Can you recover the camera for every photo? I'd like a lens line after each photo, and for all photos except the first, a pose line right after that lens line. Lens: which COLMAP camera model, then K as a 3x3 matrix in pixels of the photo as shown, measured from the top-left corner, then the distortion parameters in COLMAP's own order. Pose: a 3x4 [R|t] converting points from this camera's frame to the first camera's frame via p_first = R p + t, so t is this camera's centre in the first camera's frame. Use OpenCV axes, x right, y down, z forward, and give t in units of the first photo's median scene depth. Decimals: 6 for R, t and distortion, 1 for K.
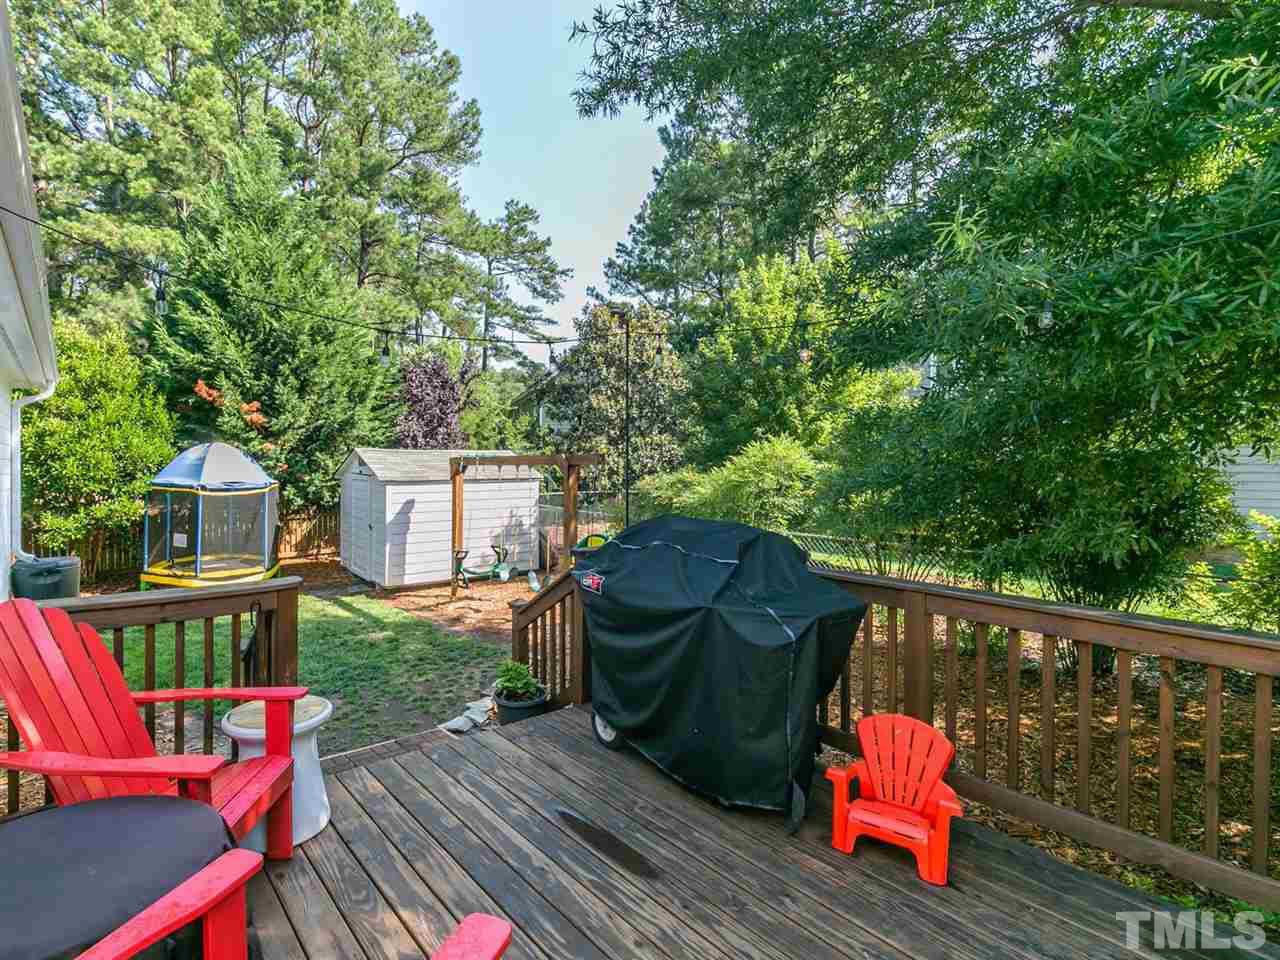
lens RADIAL K [[598.9, 0, 640.0], [0, 598.9, 480.0], [0, 0, 1]] dist [0.001050, 0.000607]
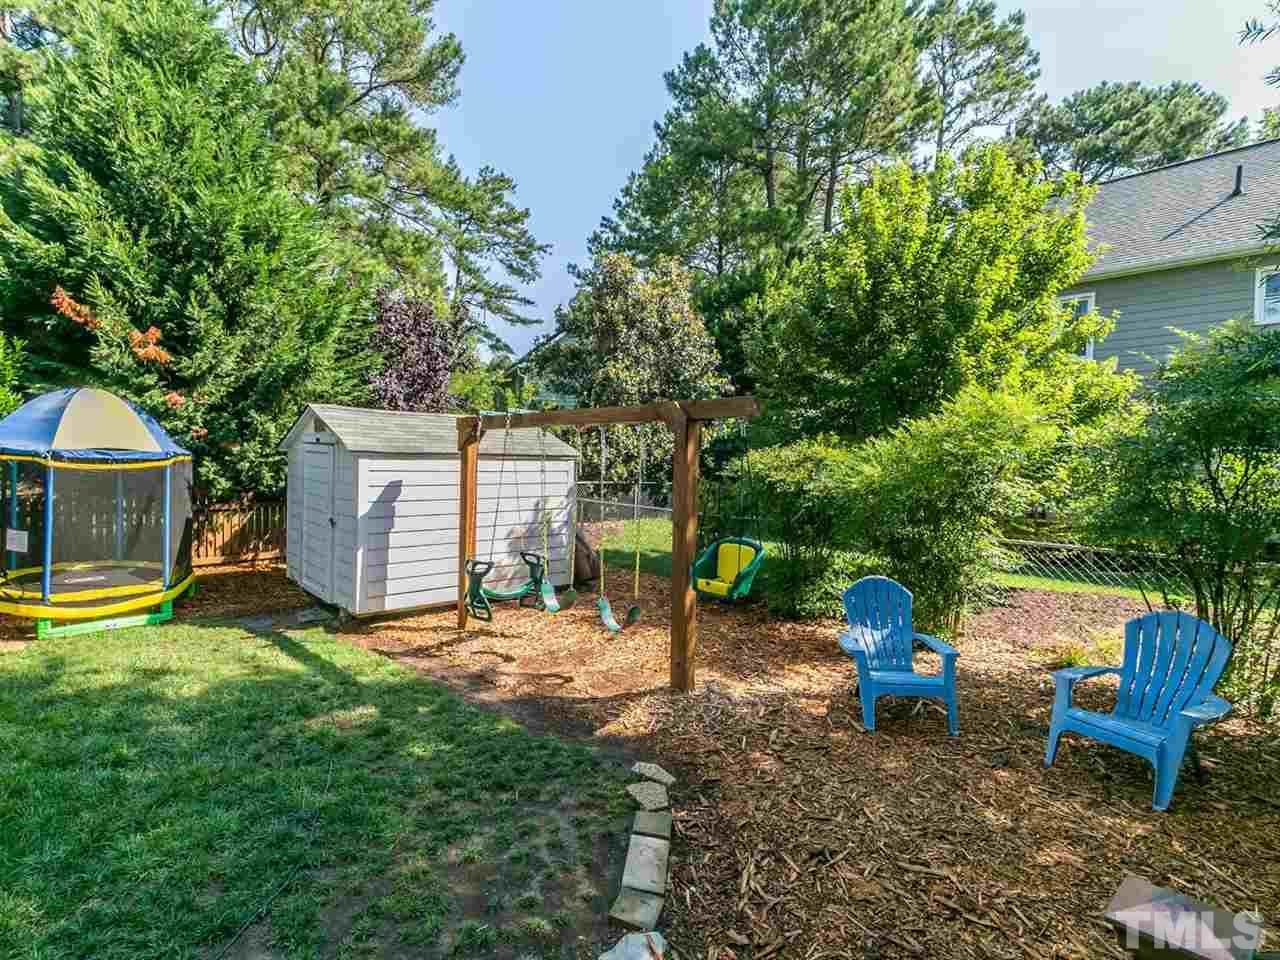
lens RADIAL K [[622.3, 0, 640.0], [0, 622.3, 480.0], [0, 0, 1]] dist [0.001390, -0.001231]
pose [[0.998840, 0.012759, 0.046429, -0.132852], [-0.013014, 0.999902, 0.005182, 0.021948], [-0.046358, -0.005780, 0.998908, 0.276397]]
